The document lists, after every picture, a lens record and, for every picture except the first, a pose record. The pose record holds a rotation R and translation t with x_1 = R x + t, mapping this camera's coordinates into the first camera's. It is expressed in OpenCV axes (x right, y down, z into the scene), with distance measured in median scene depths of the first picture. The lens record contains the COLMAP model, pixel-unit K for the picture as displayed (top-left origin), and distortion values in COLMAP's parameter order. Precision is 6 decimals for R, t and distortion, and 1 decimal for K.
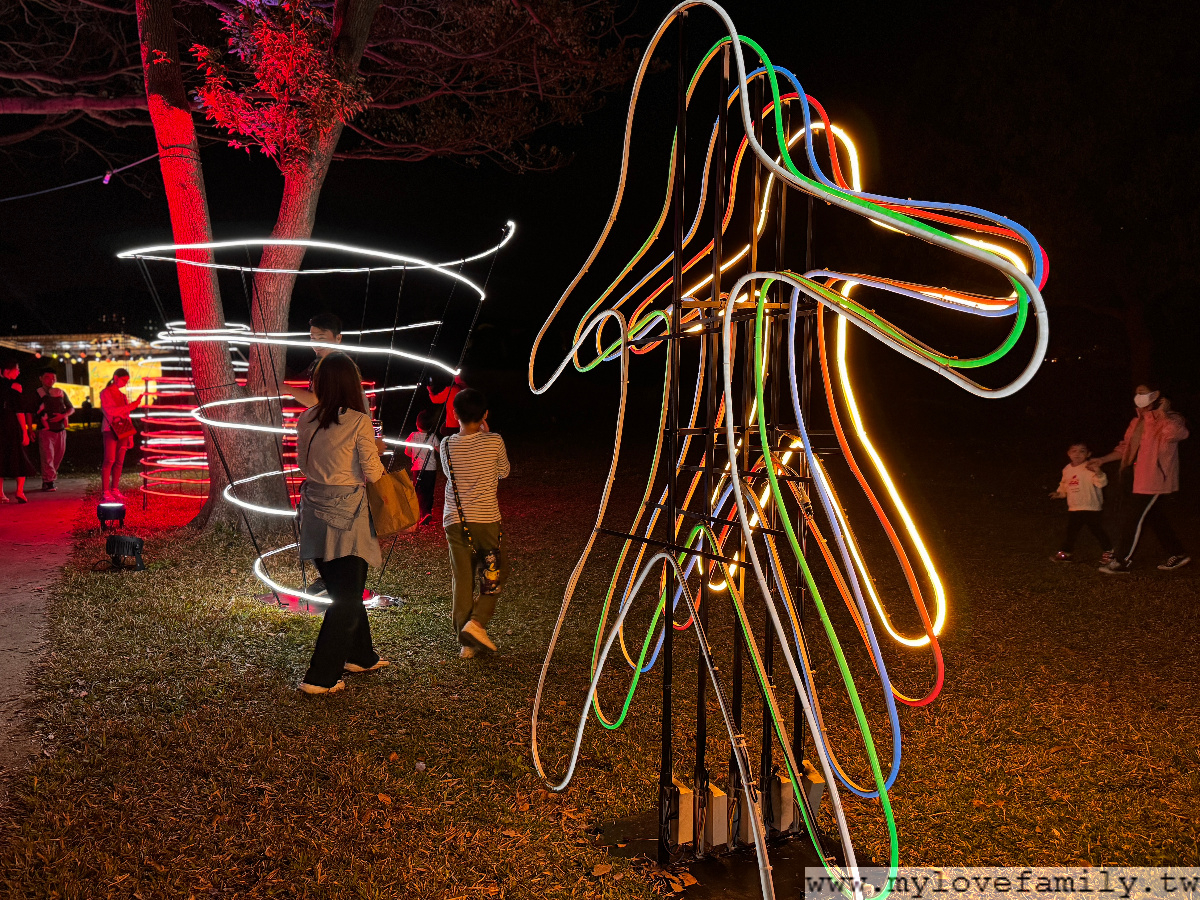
lens RADIAL K [[879.9, 0, 600.0], [0, 879.9, 450.0], [0, 0, 1]] dist [-0.002241, -0.005841]
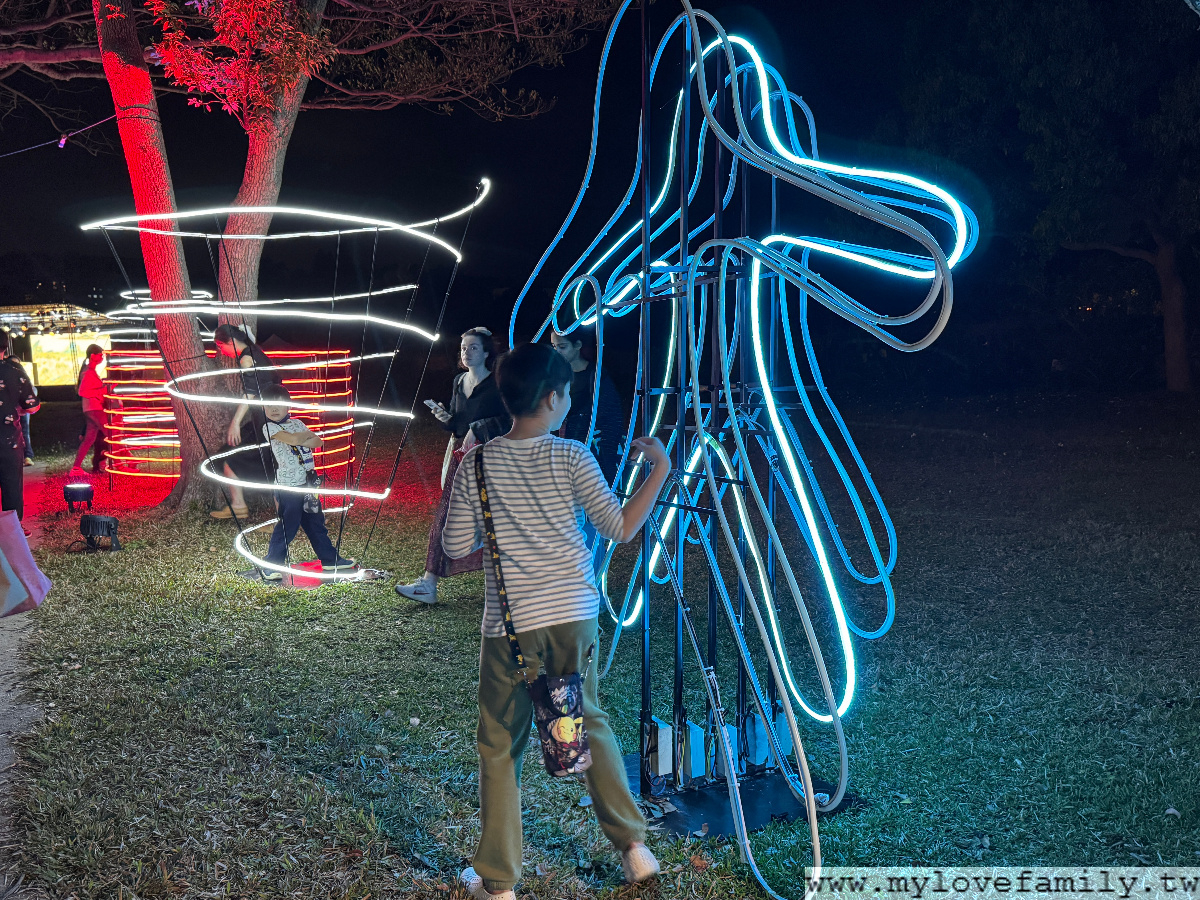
lens RADIAL K [[997.4, 0, 600.0], [0, 997.4, 450.0], [0, 0, 1]] dist [0.005203, 0.000219]
pose [[0.999703, -0.024384, 0.000462, 0.013071], [0.024360, 0.999285, 0.028911, 0.007089], [-0.001167, -0.028891, 0.999582, -0.099954]]
